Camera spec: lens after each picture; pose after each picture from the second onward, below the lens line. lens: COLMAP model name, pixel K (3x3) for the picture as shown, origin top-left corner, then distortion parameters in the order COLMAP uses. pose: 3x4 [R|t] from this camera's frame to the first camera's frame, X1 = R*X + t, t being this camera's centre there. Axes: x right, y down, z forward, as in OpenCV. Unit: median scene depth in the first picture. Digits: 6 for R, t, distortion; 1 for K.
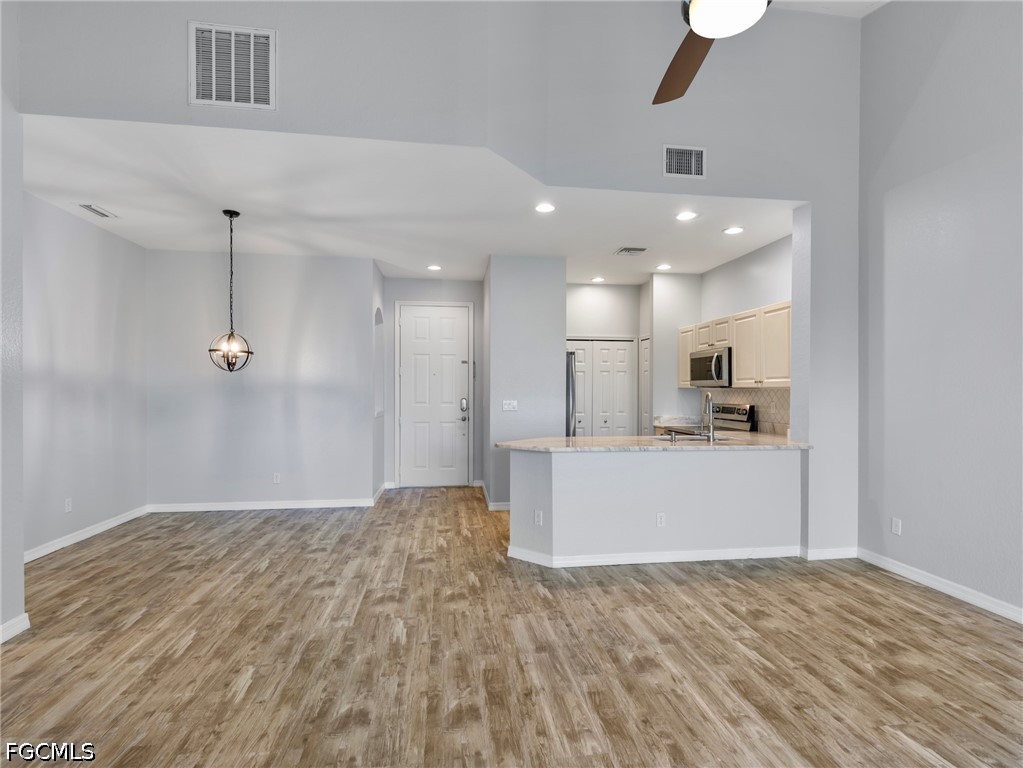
lens RADIAL K [[521.8, 0, 518.7], [0, 521.8, 394.9], [0, 0, 1]] dist [0.007456, -0.000647]
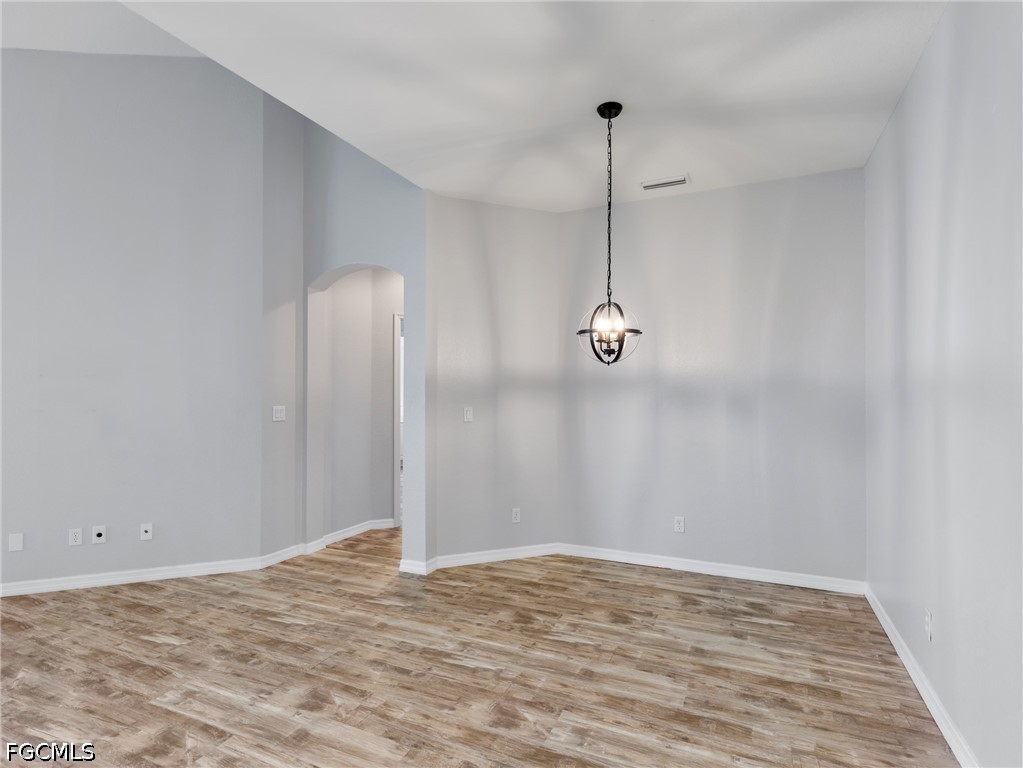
lens RADIAL K [[518.4, 0, 518.2], [0, 518.4, 385.8], [0, 0, 1]] dist [0.007912, -0.001006]
pose [[-0.532139, -0.013816, -0.846544, 0.029362], [-0.008887, 0.999903, -0.010733, -0.010857], [0.846610, 0.001812, -0.532211, 1.220965]]
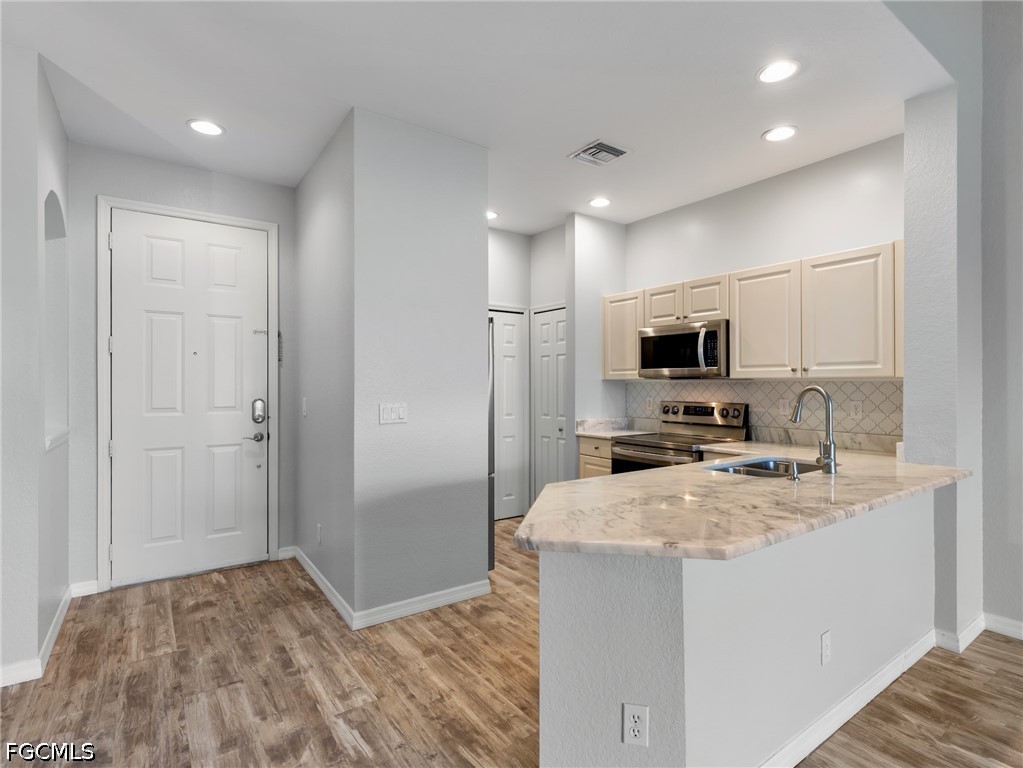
lens RADIAL K [[518.4, 0, 518.2], [0, 518.4, 385.8], [0, 0, 1]] dist [0.007912, -0.001006]
pose [[0.885404, -0.005138, 0.464794, -0.185020], [0.007709, 0.999964, -0.003630, -0.005158], [-0.464758, 0.006797, 0.885411, 0.631094]]
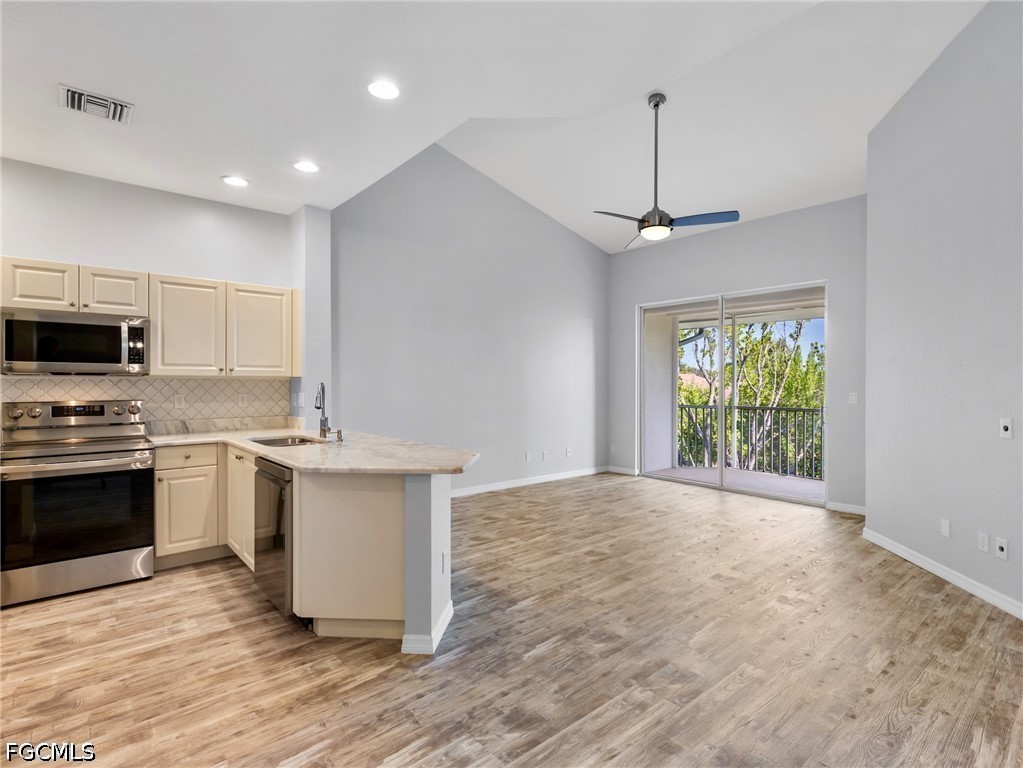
lens RADIAL K [[516.8, 0, 520.4], [0, 516.8, 384.3], [0, 0, 1]] dist [0.003956, 0.000939]
pose [[-0.540306, -0.009211, 0.841418, -0.537946], [0.003713, 0.999904, 0.013330, -0.011701], [-0.841460, 0.010327, -0.540220, 1.147308]]
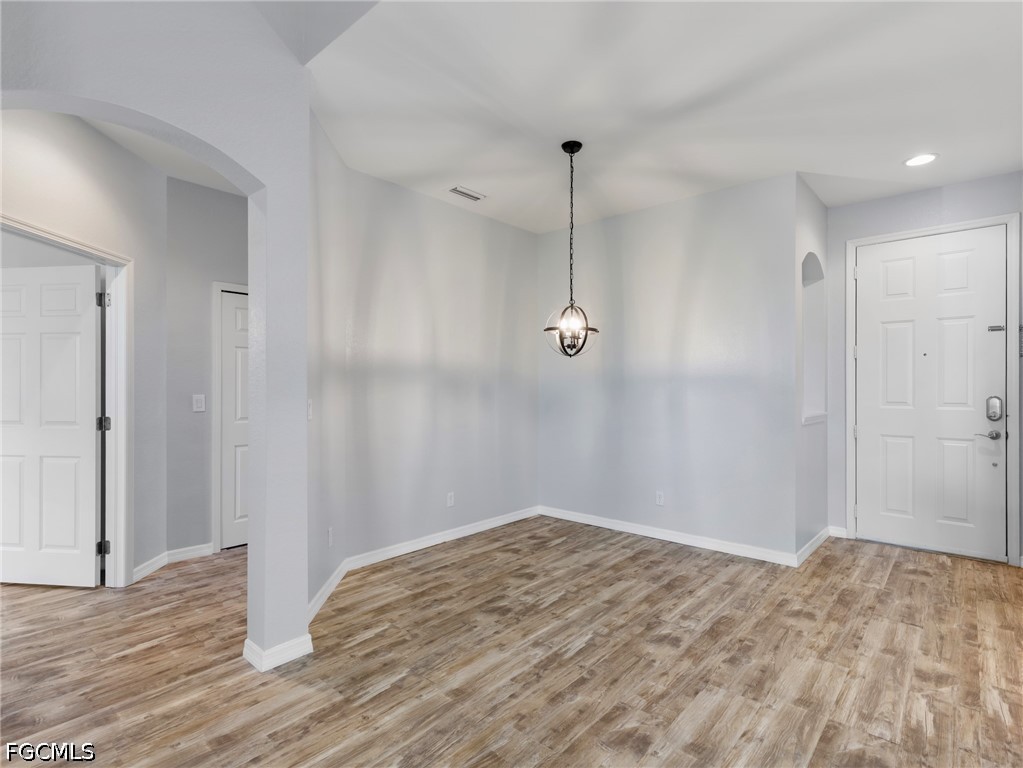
lens RADIAL K [[518.4, 0, 518.2], [0, 518.4, 385.8], [0, 0, 1]] dist [0.007912, -0.001006]
pose [[0.656334, -0.005175, -0.754453, -0.035215], [-0.004834, 0.999927, -0.011064, 0.006075], [0.754455, 0.010908, 0.656261, 0.446222]]
